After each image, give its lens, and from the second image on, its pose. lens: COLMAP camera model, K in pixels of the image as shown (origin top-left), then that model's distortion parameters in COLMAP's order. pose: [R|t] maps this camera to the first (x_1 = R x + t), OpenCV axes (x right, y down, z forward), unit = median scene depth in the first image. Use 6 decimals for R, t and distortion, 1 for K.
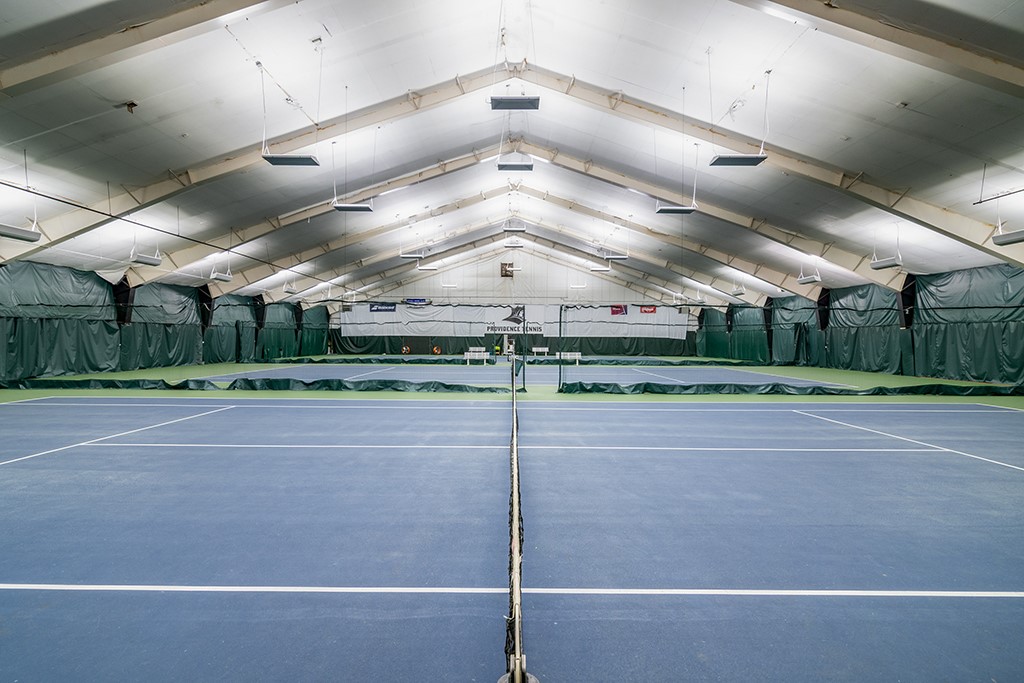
lens RADIAL K [[493.8, 0, 510.0], [0, 493.8, 344.9], [0, 0, 1]] dist [-0.005691, 0.002718]
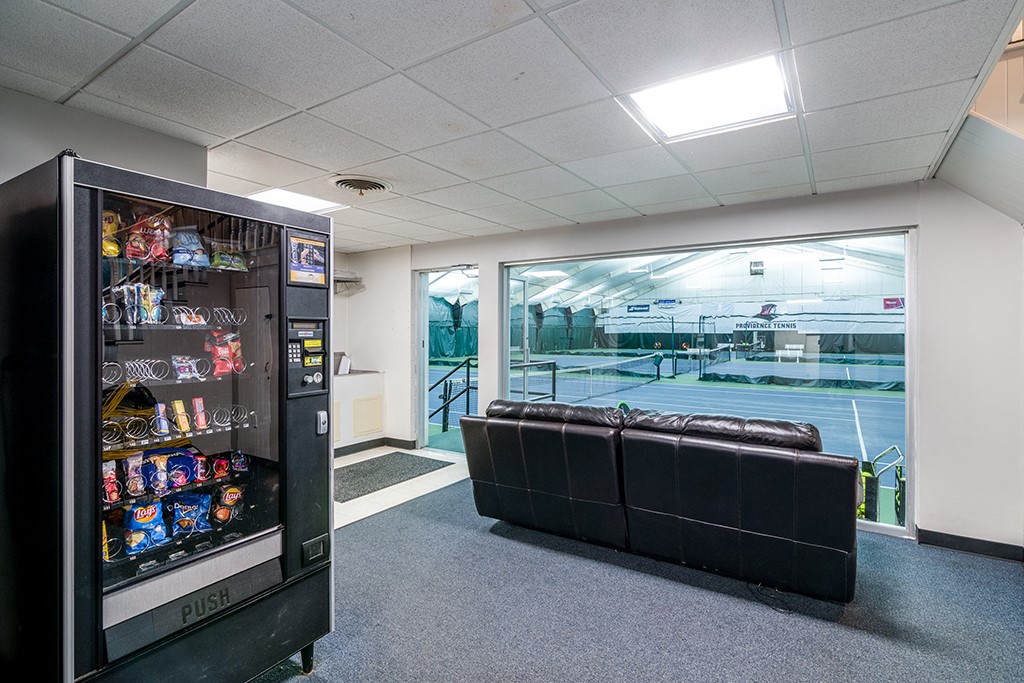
lens RADIAL K [[493.8, 0, 514.1], [0, 493.8, 335.2], [0, 0, 1]] dist [-0.005691, 0.002718]
pose [[0.840448, 0.000806, -0.541891, 0.146647], [-0.004013, 0.999981, -0.004736, -0.007093], [0.541877, 0.006155, 0.840435, -0.154309]]
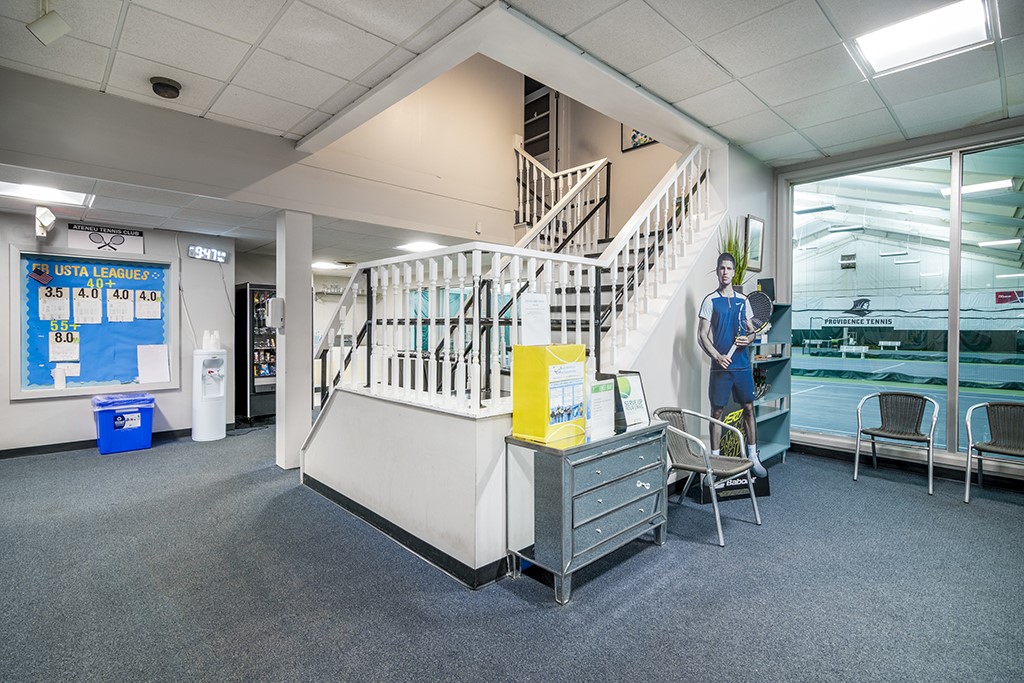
lens RADIAL K [[493.8, 0, 516.0], [0, 493.8, 336.0], [0, 0, 1]] dist [-0.005691, 0.002718]
pose [[0.701954, 0.012576, -0.712111, 0.269893], [-0.010529, 0.999918, 0.007280, -0.004431], [0.712144, 0.002388, 0.702029, -0.190674]]
